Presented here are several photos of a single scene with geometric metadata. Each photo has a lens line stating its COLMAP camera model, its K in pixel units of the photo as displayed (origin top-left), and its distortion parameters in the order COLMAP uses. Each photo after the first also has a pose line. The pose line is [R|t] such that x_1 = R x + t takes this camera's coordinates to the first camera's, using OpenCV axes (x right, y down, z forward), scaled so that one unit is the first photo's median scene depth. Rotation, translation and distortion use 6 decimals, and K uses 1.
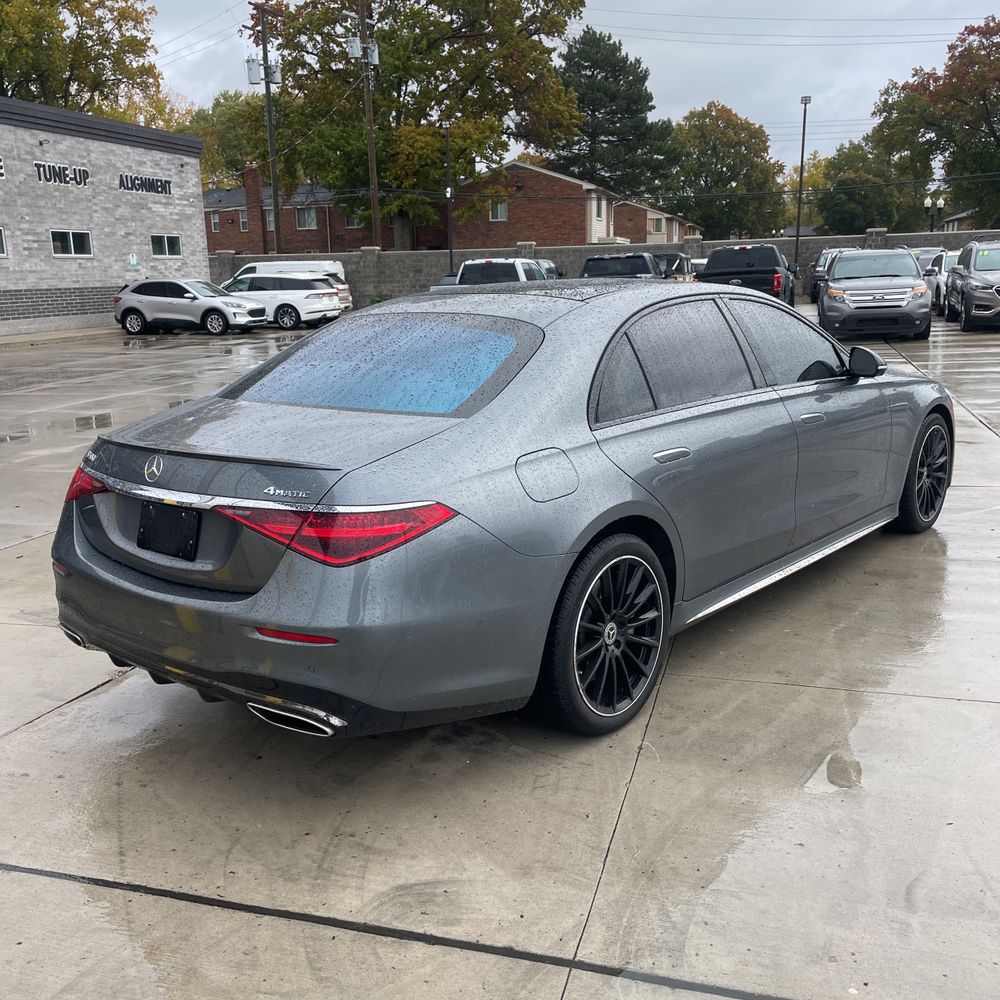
lens RADIAL K [[1013.4, 0, 496.8], [0, 1013.4, 509.9], [0, 0, 1]] dist [0.103083, -0.132483]
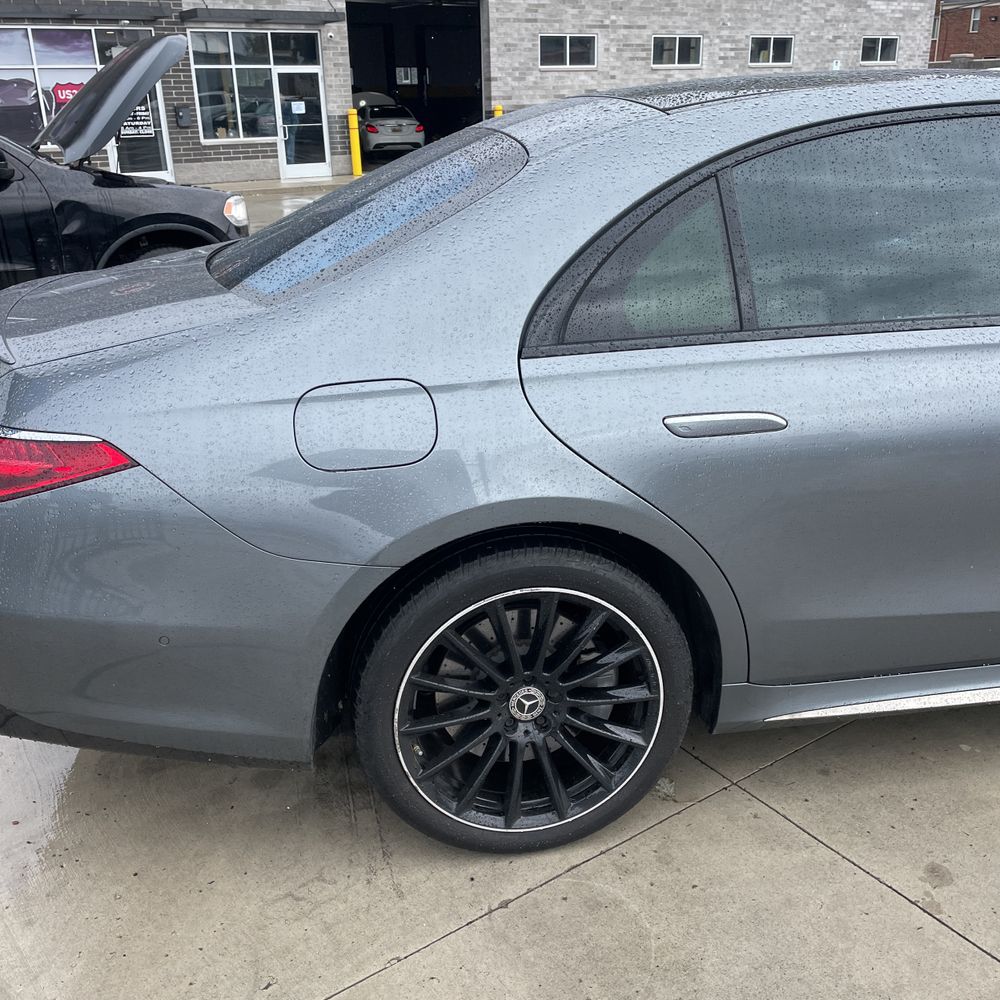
lens RADIAL K [[1013.4, 0, 496.8], [0, 1013.4, 509.9], [0, 0, 1]] dist [0.103083, -0.132483]
pose [[0.773261, 0.241149, -0.586443, 0.051891], [-0.141749, 0.967195, 0.210812, -0.013691], [0.618041, -0.079885, 0.782076, 0.066096]]
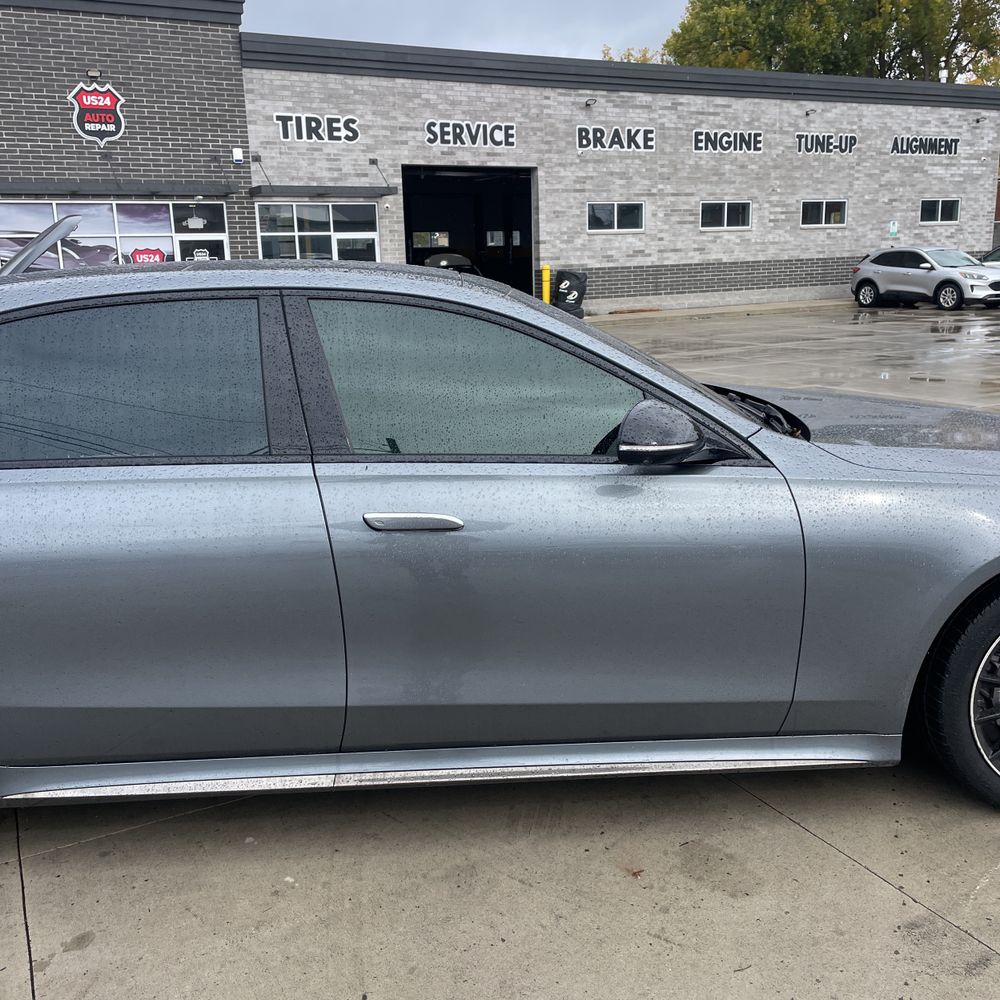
lens RADIAL K [[1004.3, 0, 500.0], [0, 1004.3, 500.0], [0, 0, 1]] dist [0.094613, -0.119205]
pose [[0.685289, 0.173529, -0.707295, 0.114839], [-0.157287, 0.983542, 0.088911, -0.025233], [0.711083, 0.050319, 0.701305, 0.105379]]
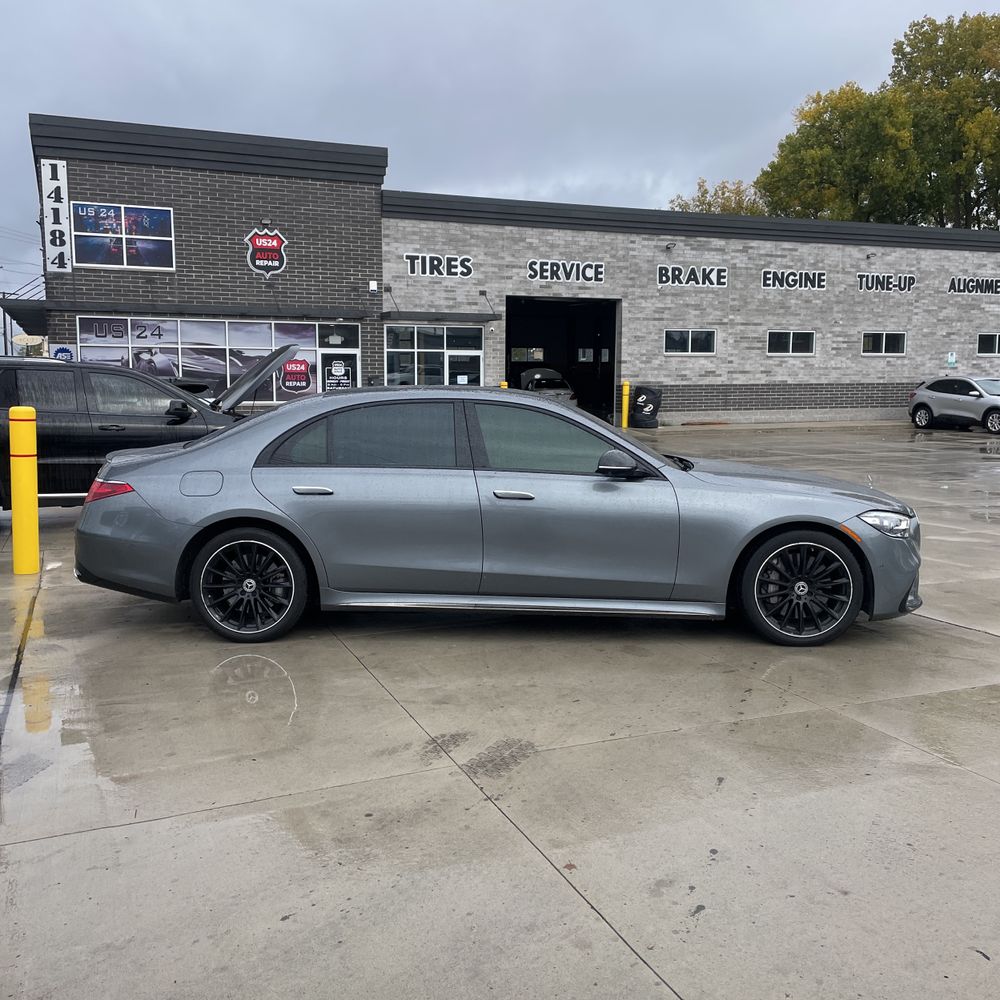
lens RADIAL K [[1013.4, 0, 496.8], [0, 1013.4, 509.9], [0, 0, 1]] dist [0.103083, -0.132483]
pose [[0.612356, 0.132668, -0.779371, 0.210810], [-0.200231, 0.979703, 0.009447, -0.012966], [0.764806, 0.150269, 0.626491, 0.026944]]
